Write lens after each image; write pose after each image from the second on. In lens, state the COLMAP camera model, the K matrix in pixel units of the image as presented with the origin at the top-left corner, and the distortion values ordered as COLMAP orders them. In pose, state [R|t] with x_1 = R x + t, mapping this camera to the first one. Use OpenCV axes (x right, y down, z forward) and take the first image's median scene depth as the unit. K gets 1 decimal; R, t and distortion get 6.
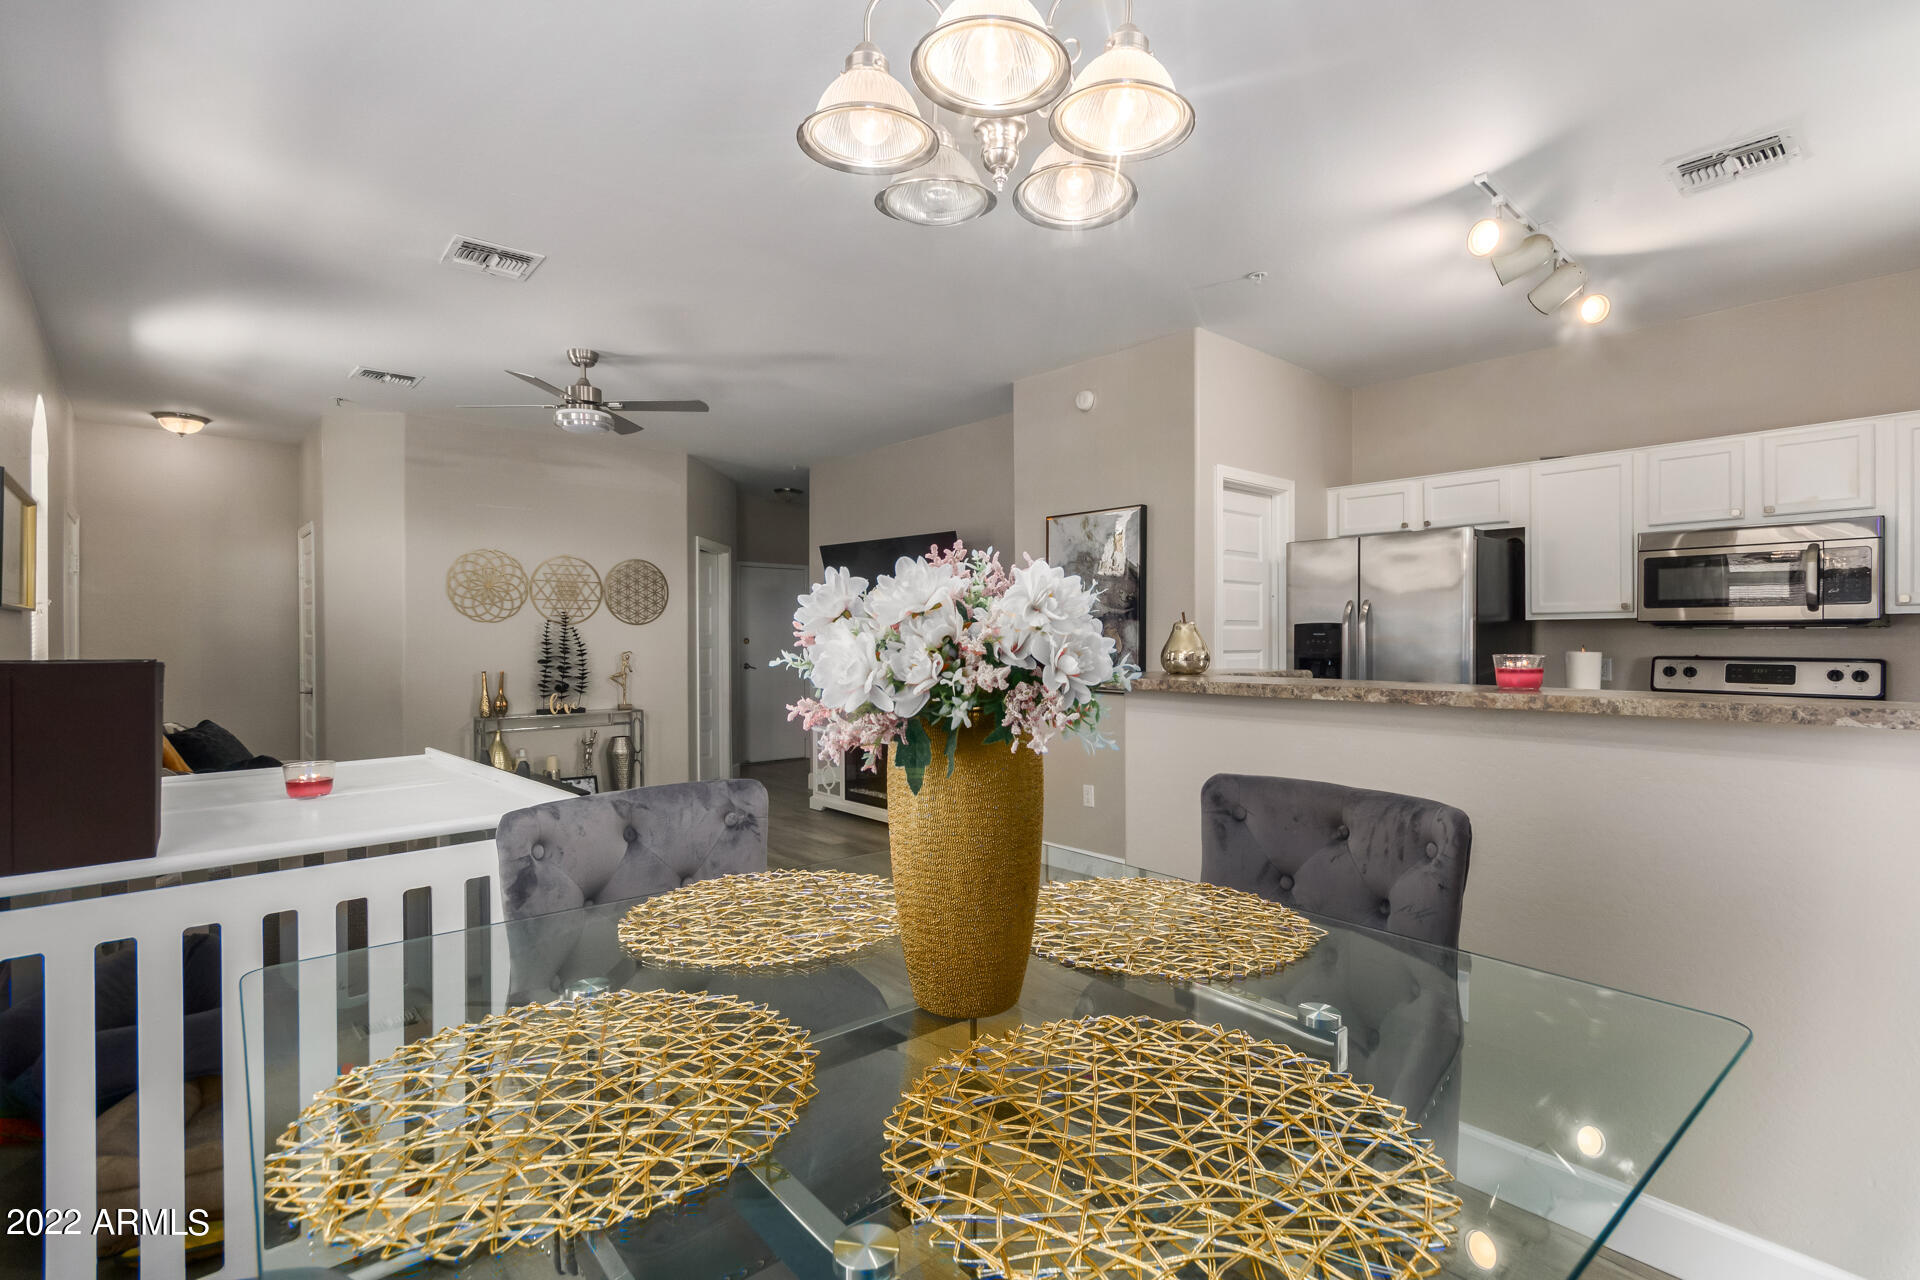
lens RADIAL K [[886.7, 0, 985.1], [0, 886.7, 640.8], [0, 0, 1]] dist [0.002334, 0.000297]
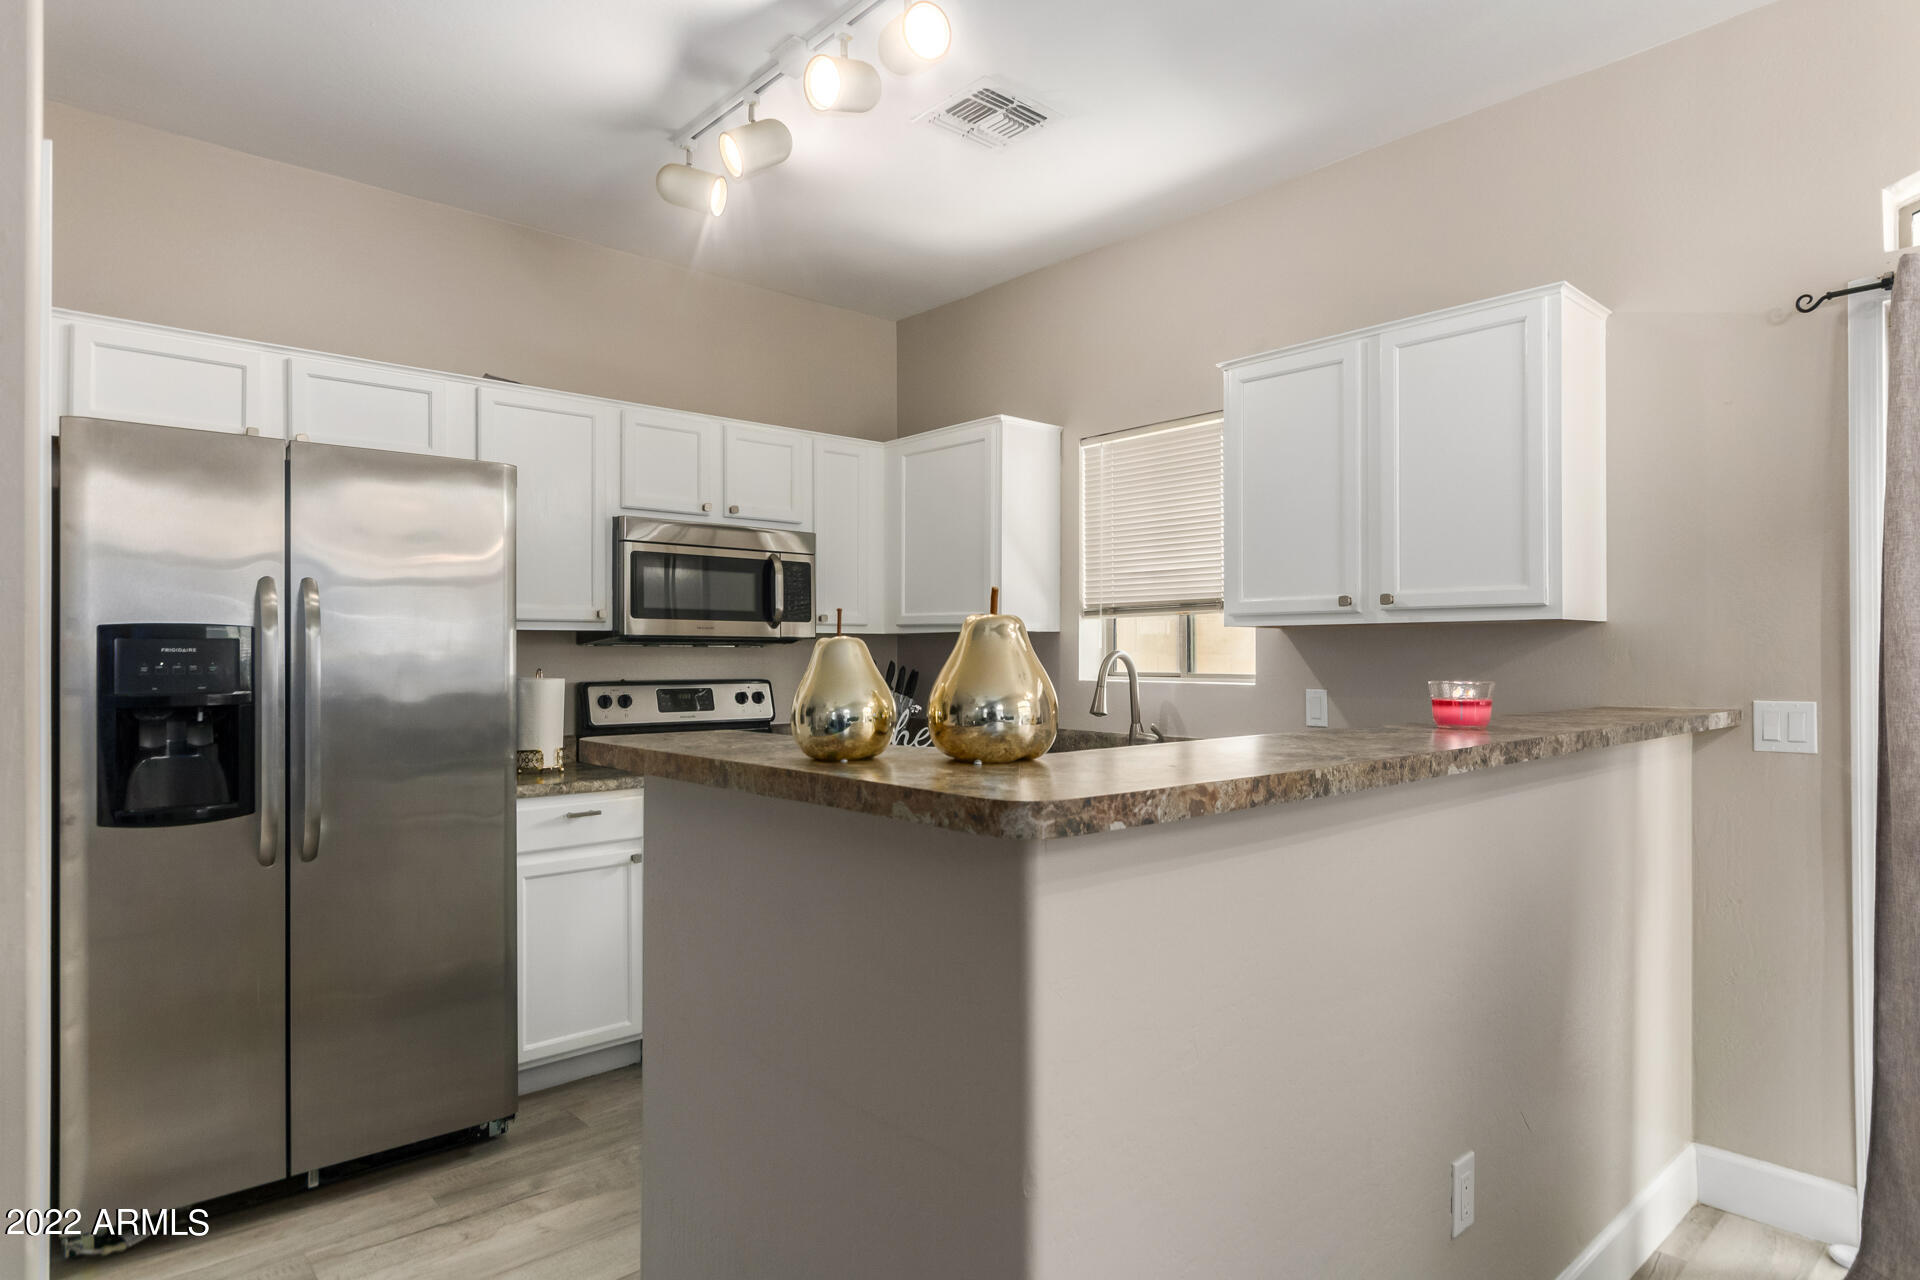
lens RADIAL K [[1067.3, 0, 956.6], [0, 1067.3, 650.7], [0, 0, 1]] dist [-0.011414, -0.000863]
pose [[0.016350, 0.005975, 0.999848, -0.092247], [0.003210, 0.999977, -0.006028, -0.001824], [-0.999861, 0.003308, 0.016330, 0.462653]]
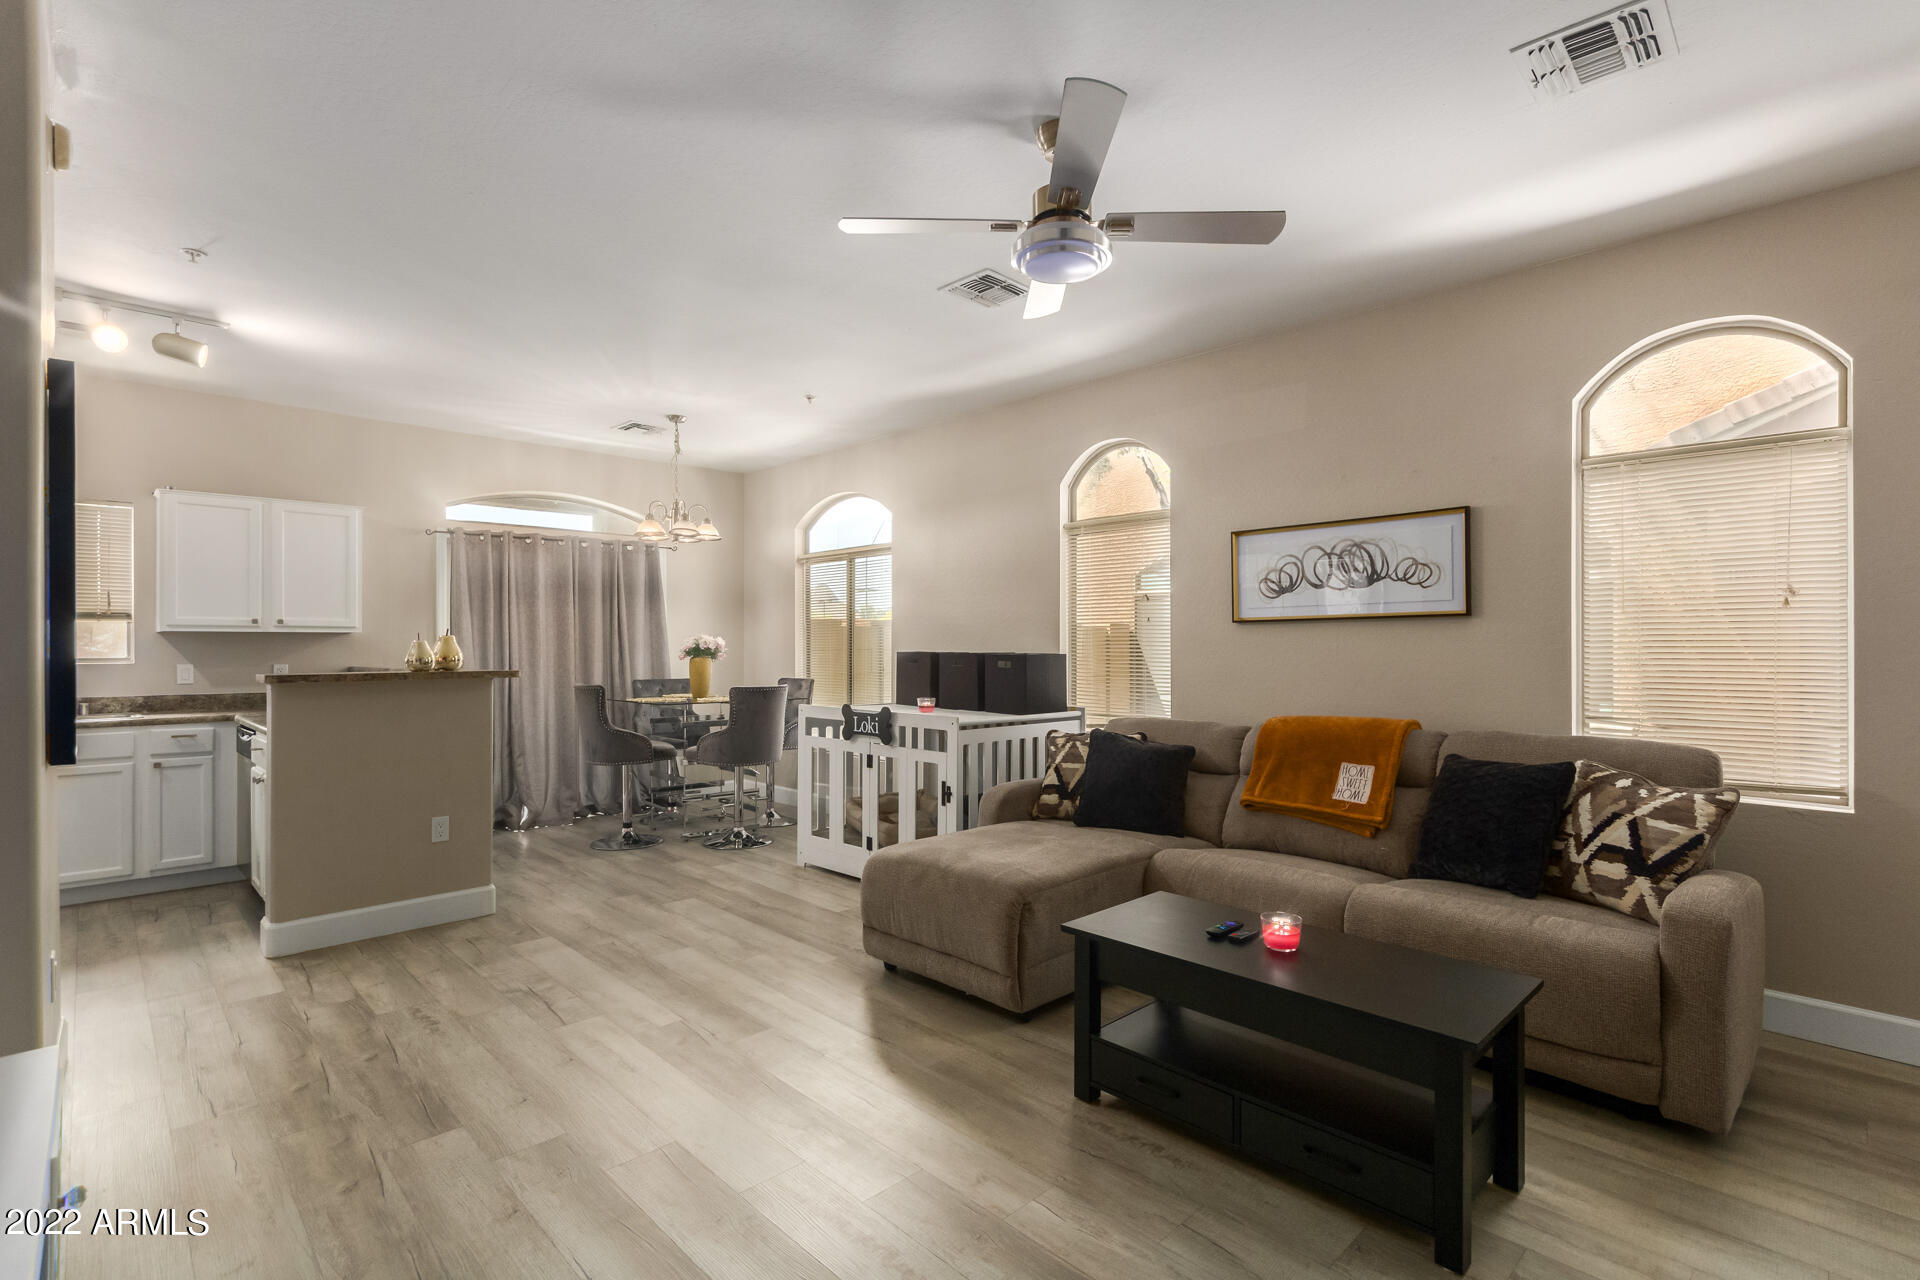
lens RADIAL K [[904.1, 0, 964.6], [0, 904.1, 643.0], [0, 0, 1]] dist [-0.002486, 0.009255]
pose [[-0.999851, 0.003161, -0.016992, -0.281623], [0.003221, 0.999989, -0.003509, 0.000069], [0.016980, -0.003563, -0.999849, 1.159696]]
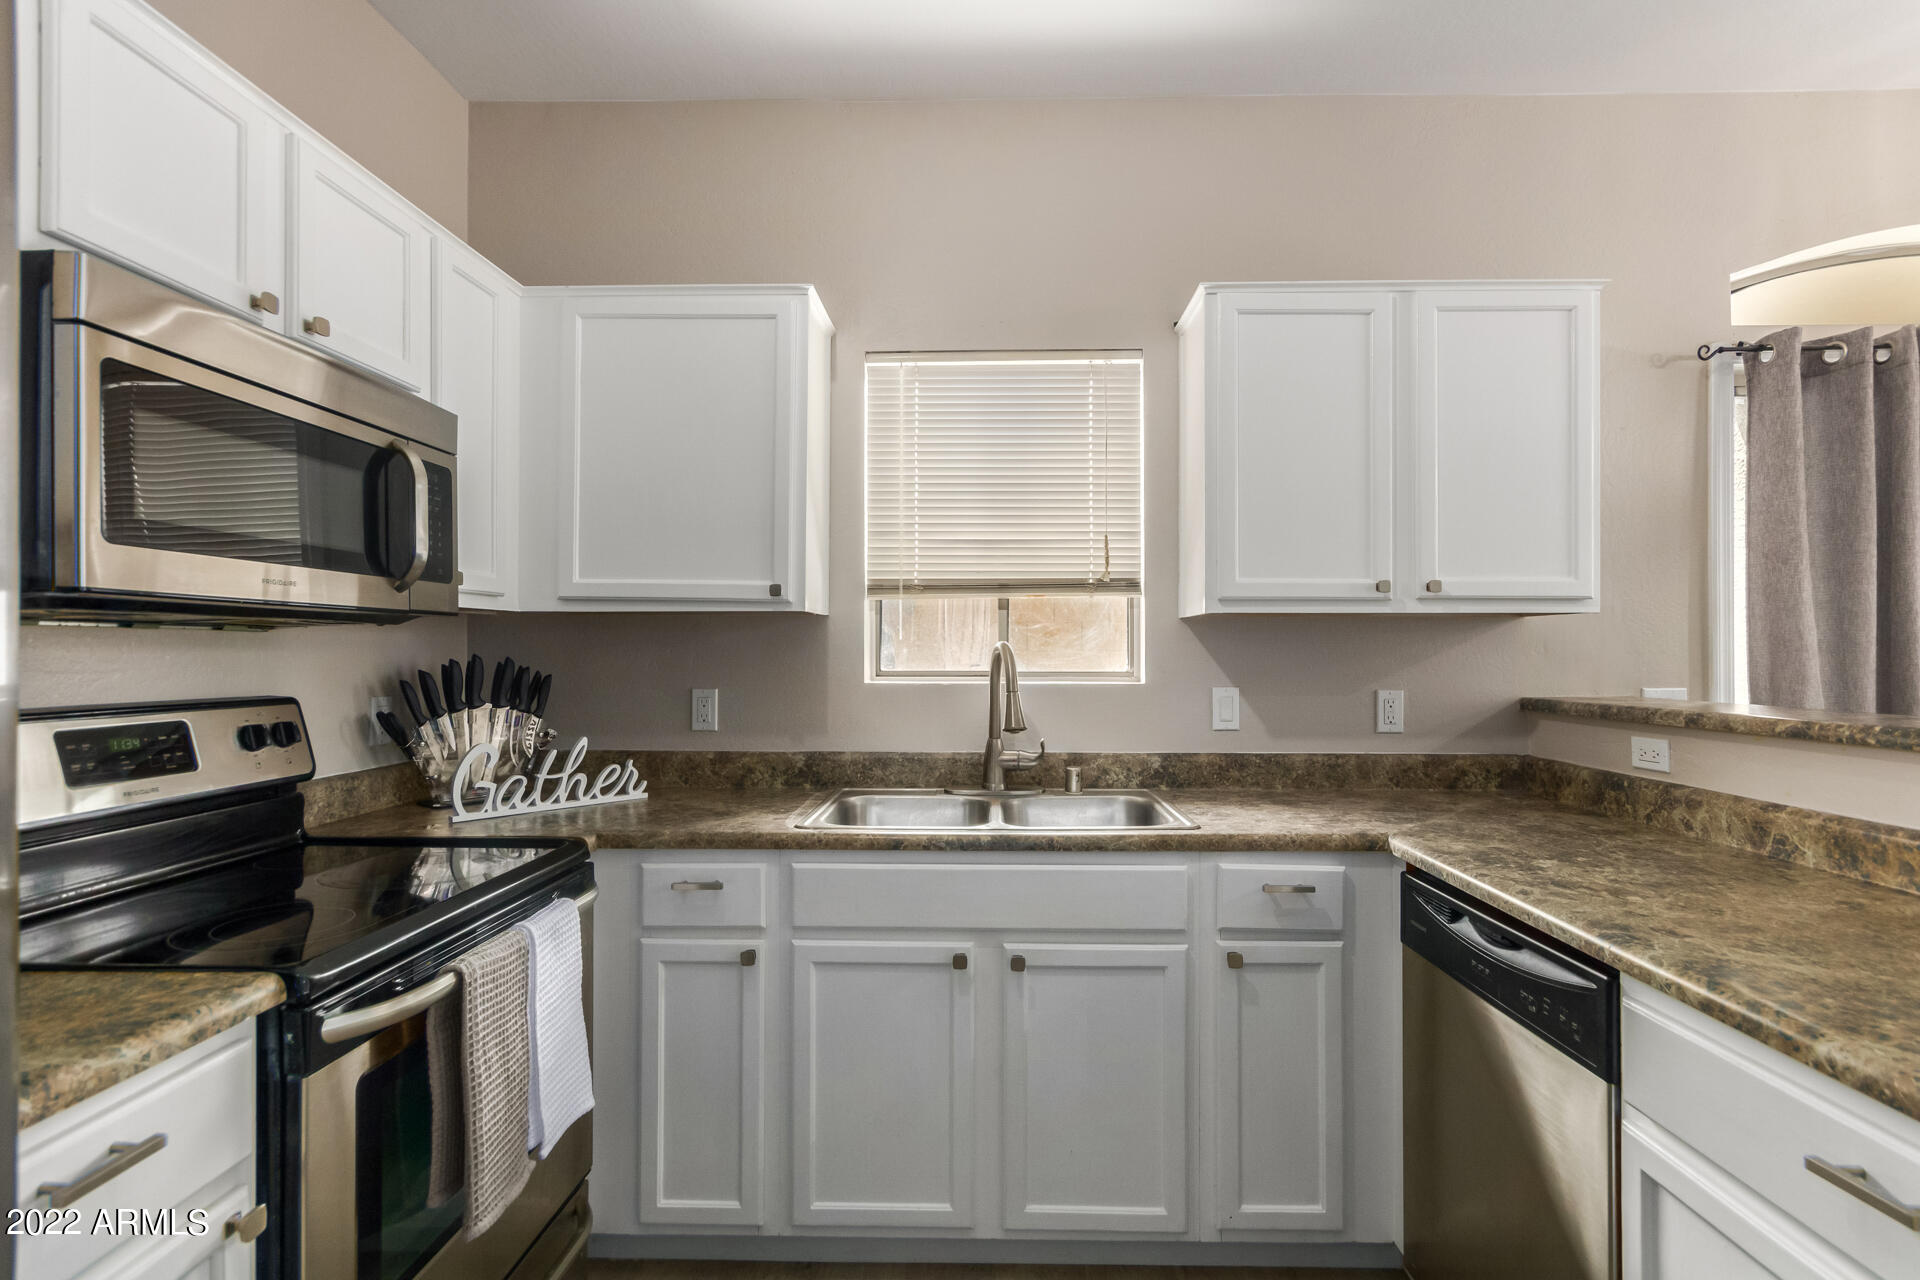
lens RADIAL K [[939.0, 0, 981.3], [0, 939.0, 642.9], [0, 0, 1]] dist [-0.001294, 0.000380]
pose [[-0.719580, 0.006049, 0.694383, 0.230651], [0.002396, 0.999978, -0.006228, -0.002423], [-0.694405, -0.002818, -0.719579, 0.660835]]
